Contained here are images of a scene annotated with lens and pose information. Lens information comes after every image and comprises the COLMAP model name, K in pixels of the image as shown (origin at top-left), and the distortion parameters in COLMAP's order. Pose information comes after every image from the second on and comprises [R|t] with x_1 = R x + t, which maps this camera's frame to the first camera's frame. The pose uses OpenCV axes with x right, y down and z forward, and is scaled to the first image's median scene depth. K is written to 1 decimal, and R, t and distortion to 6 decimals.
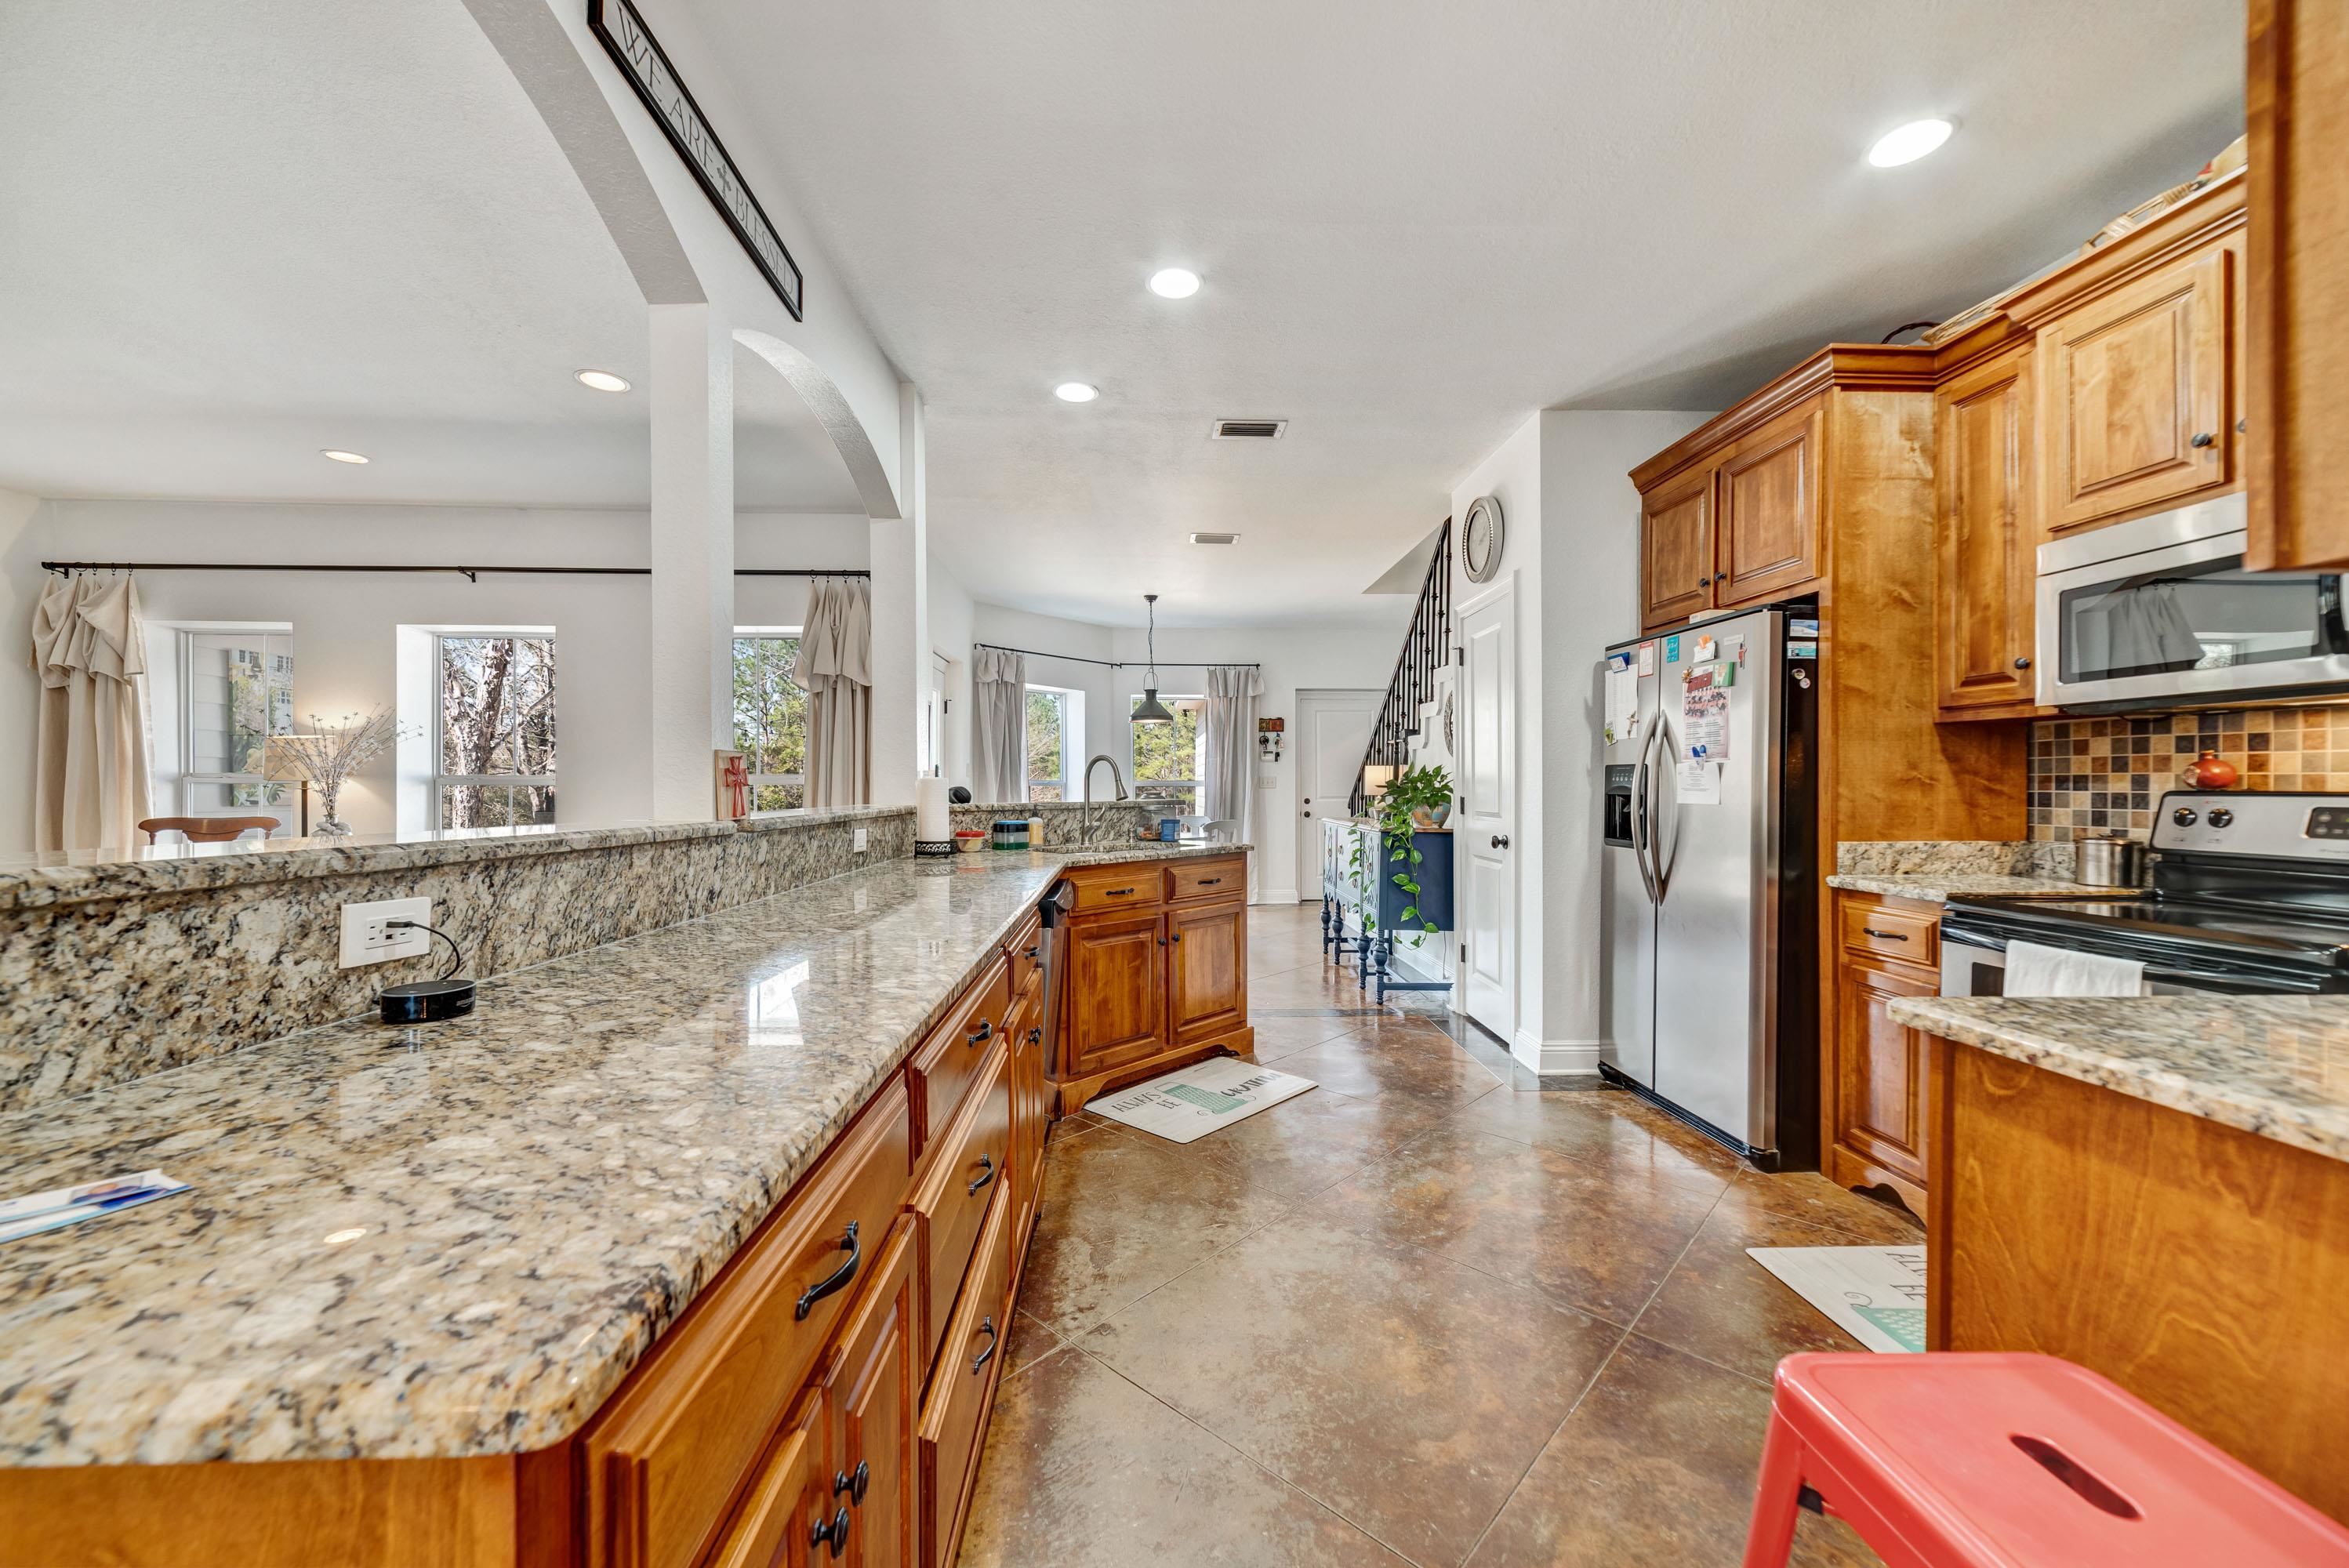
lens RADIAL K [[905.8, 0, 1174.8], [0, 905.8, 794.7], [0, 0, 1]] dist [0.000016, 0.000422]
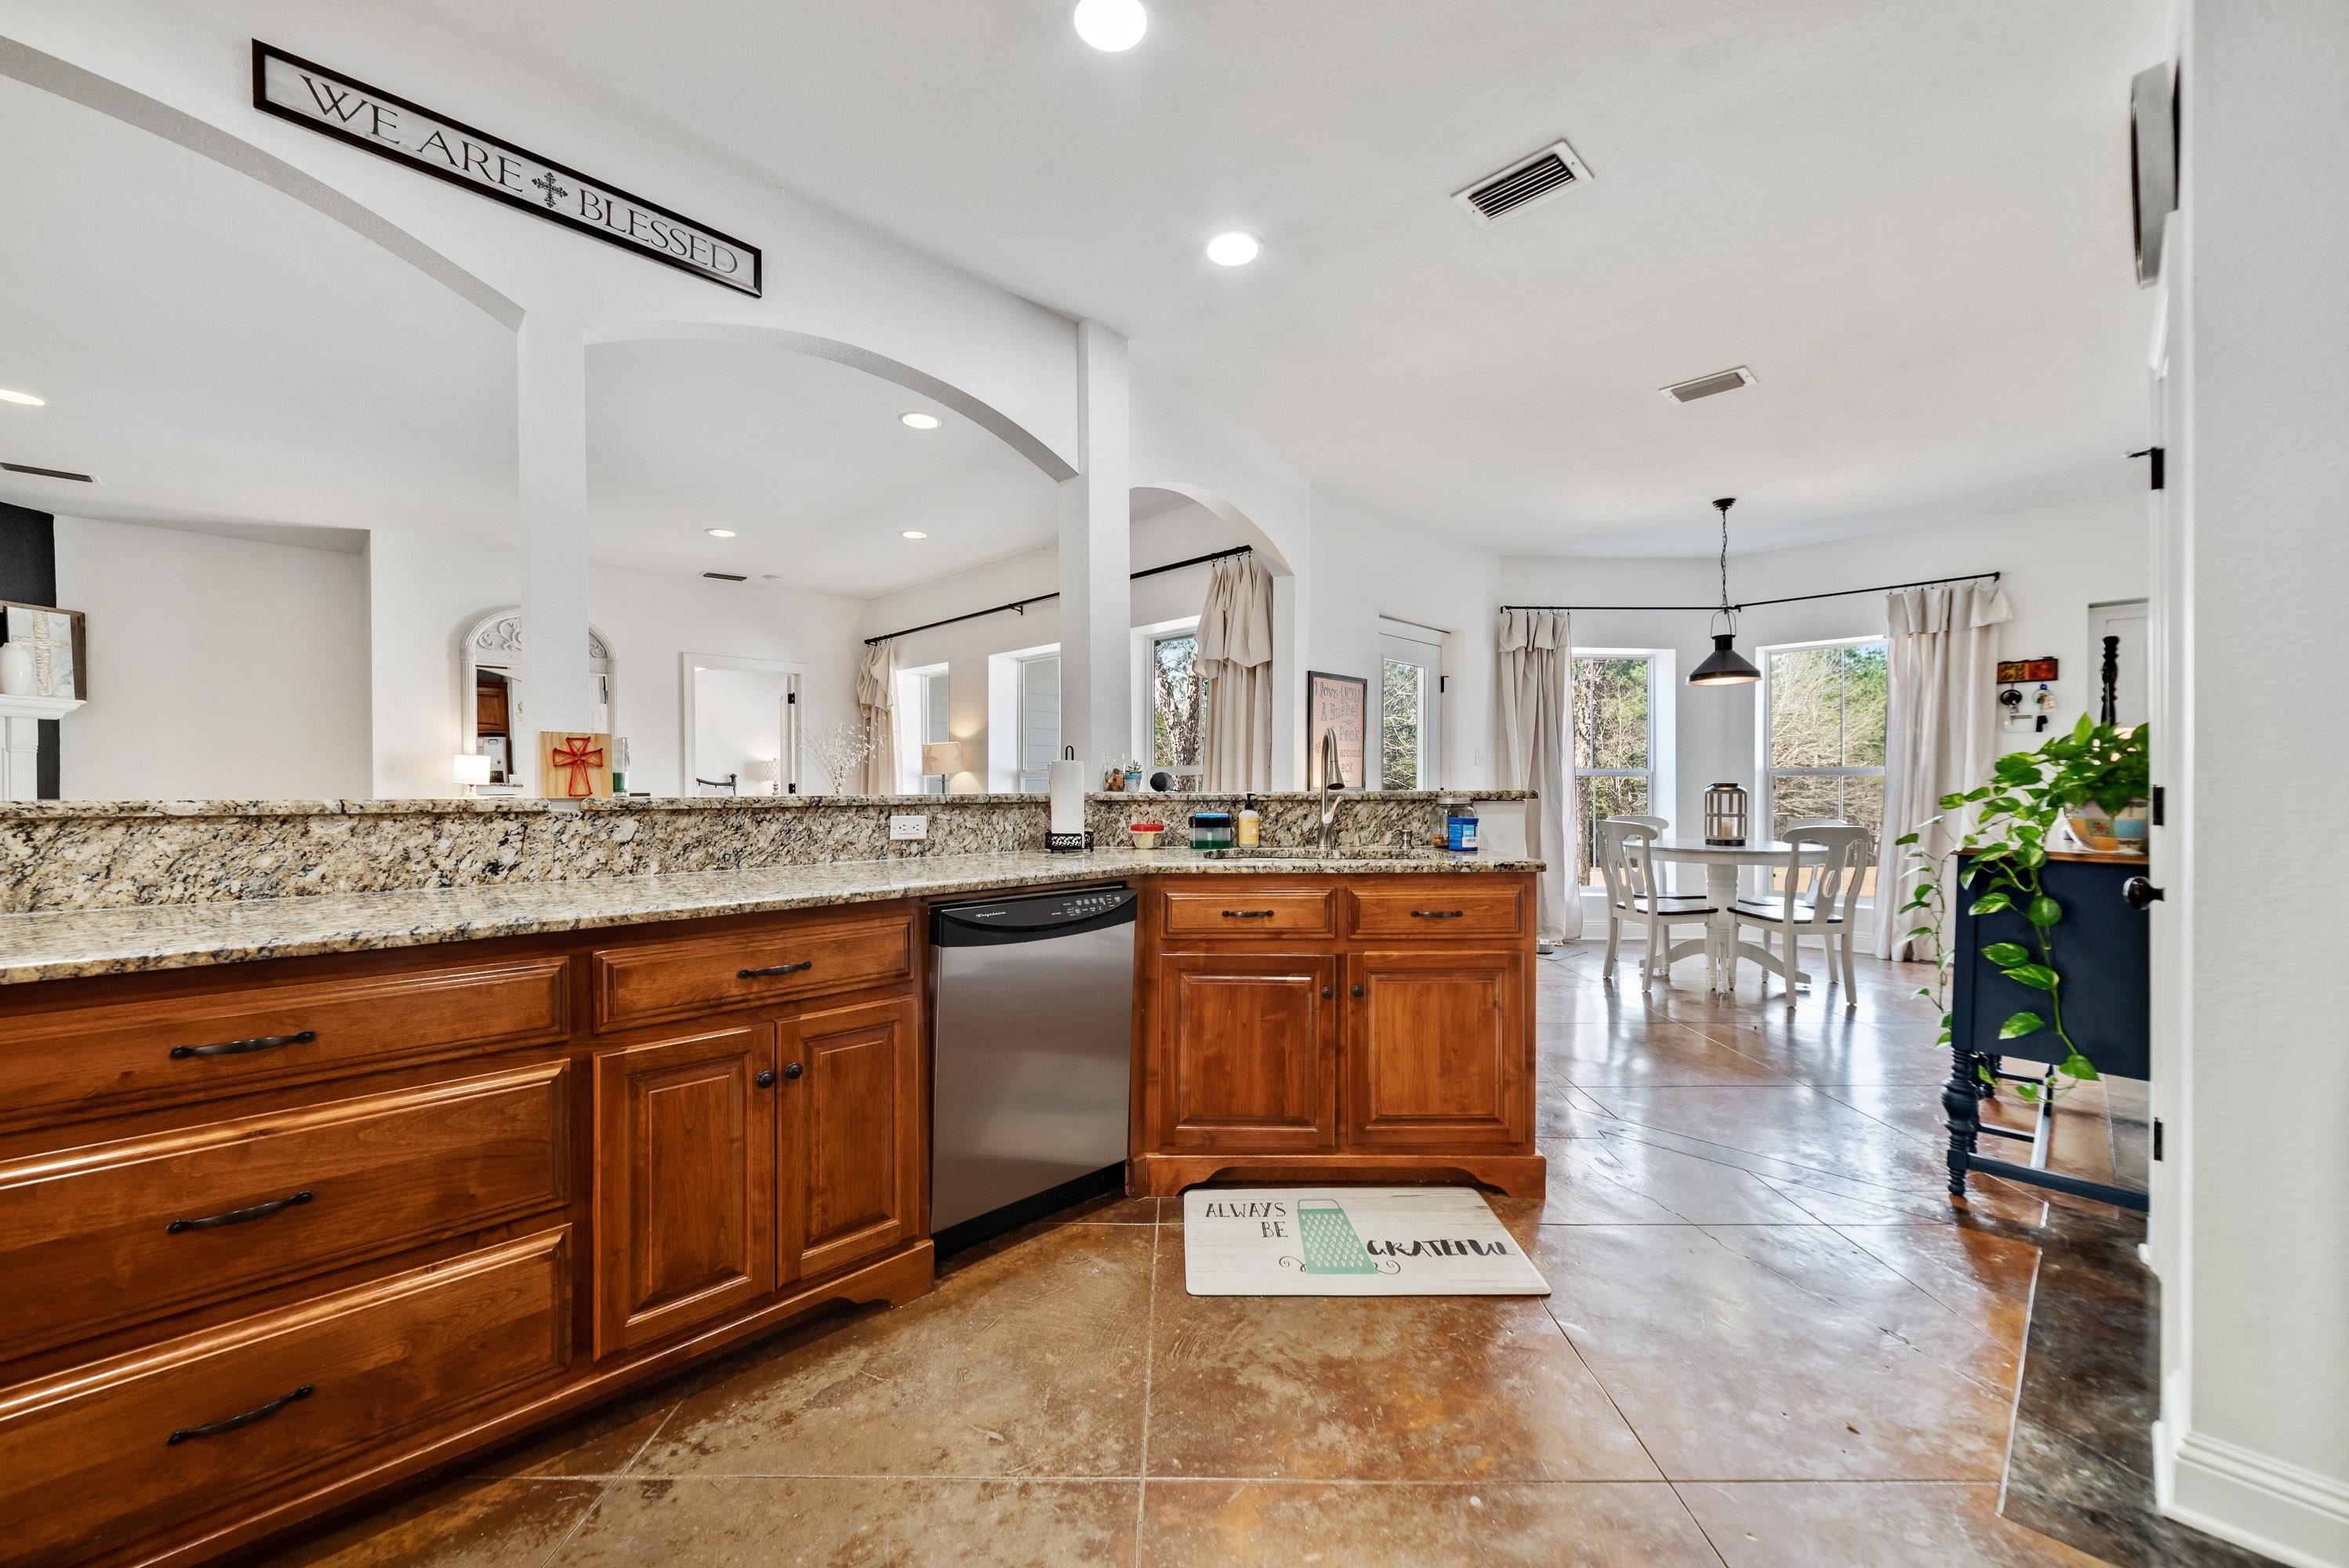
lens RADIAL K [[905.8, 0, 1157.2], [0, 905.8, 792.2], [0, 0, 1]] dist [0.000016, 0.000422]
pose [[0.670361, 0.005229, -0.742017, 0.425436], [-0.004449, 0.999986, 0.003028, 0.008164], [0.742022, 0.001272, 0.670375, 0.457921]]
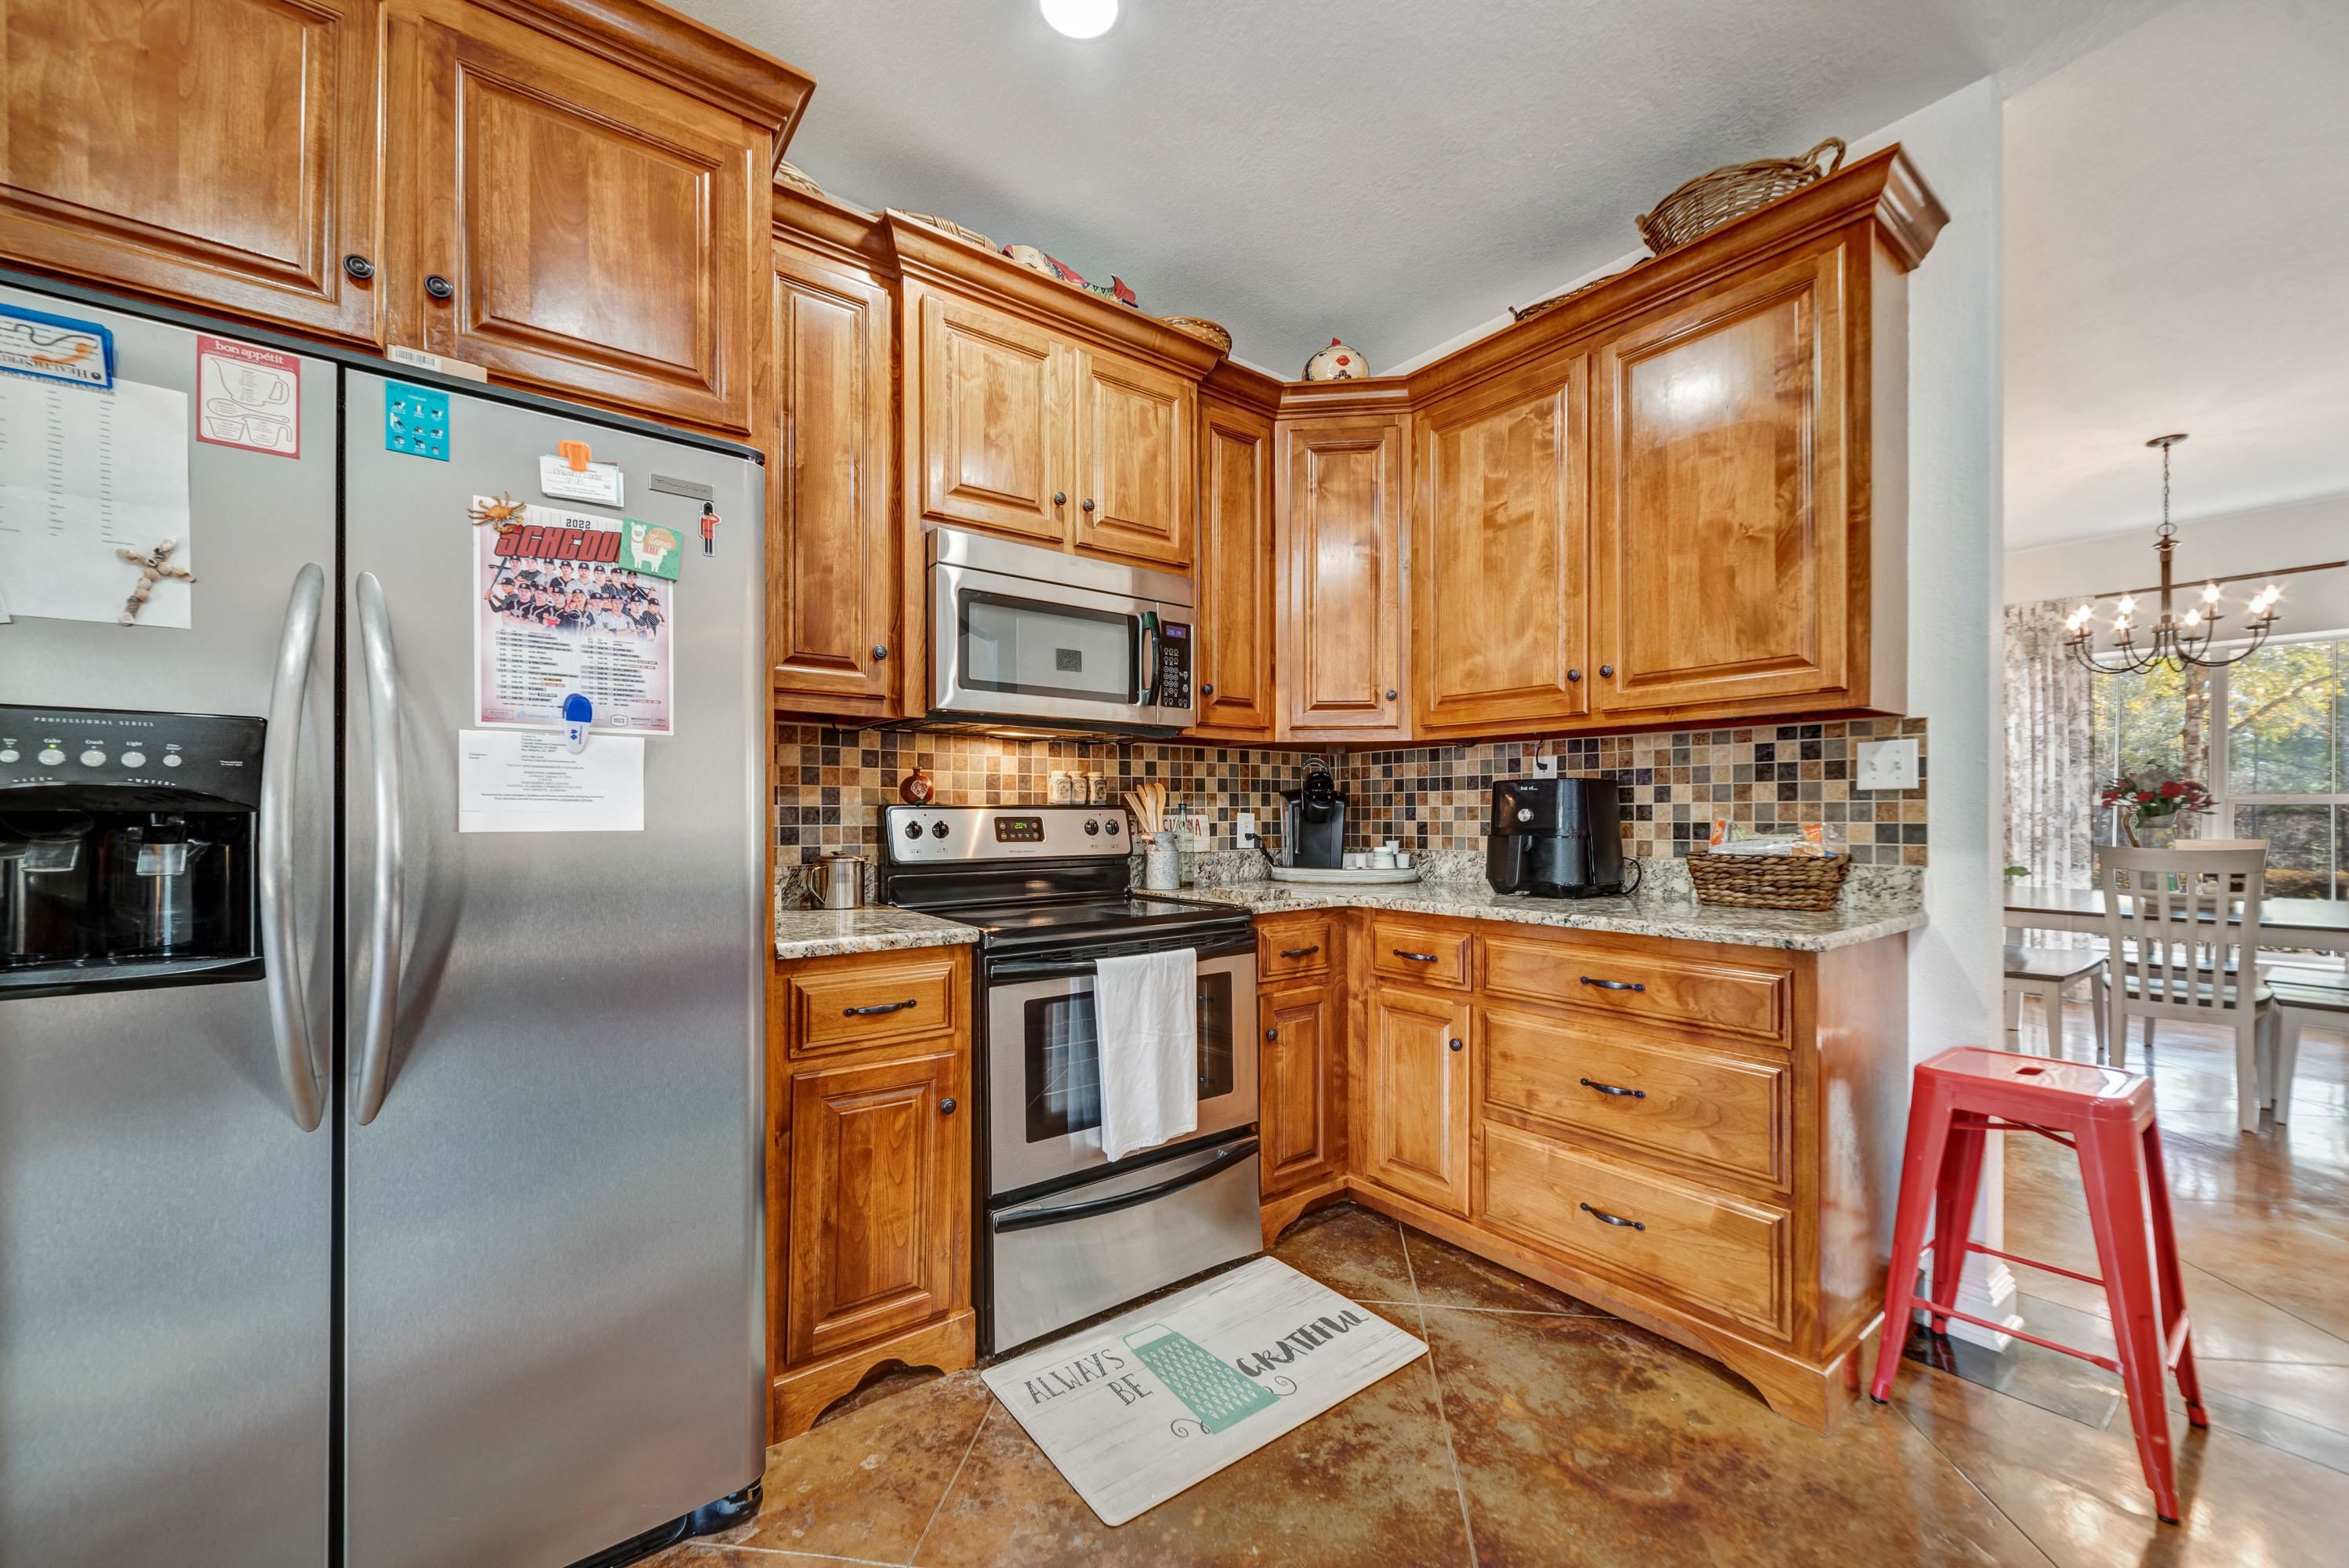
lens RADIAL K [[905.8, 0, 1179.6], [0, 905.8, 817.0], [0, 0, 1]] dist [0.000016, 0.000422]
pose [[-0.568457, -0.003237, 0.822707, 0.056160], [0.008635, 0.999914, 0.009901, 0.001731], [-0.822668, 0.012732, -0.568380, 0.880299]]
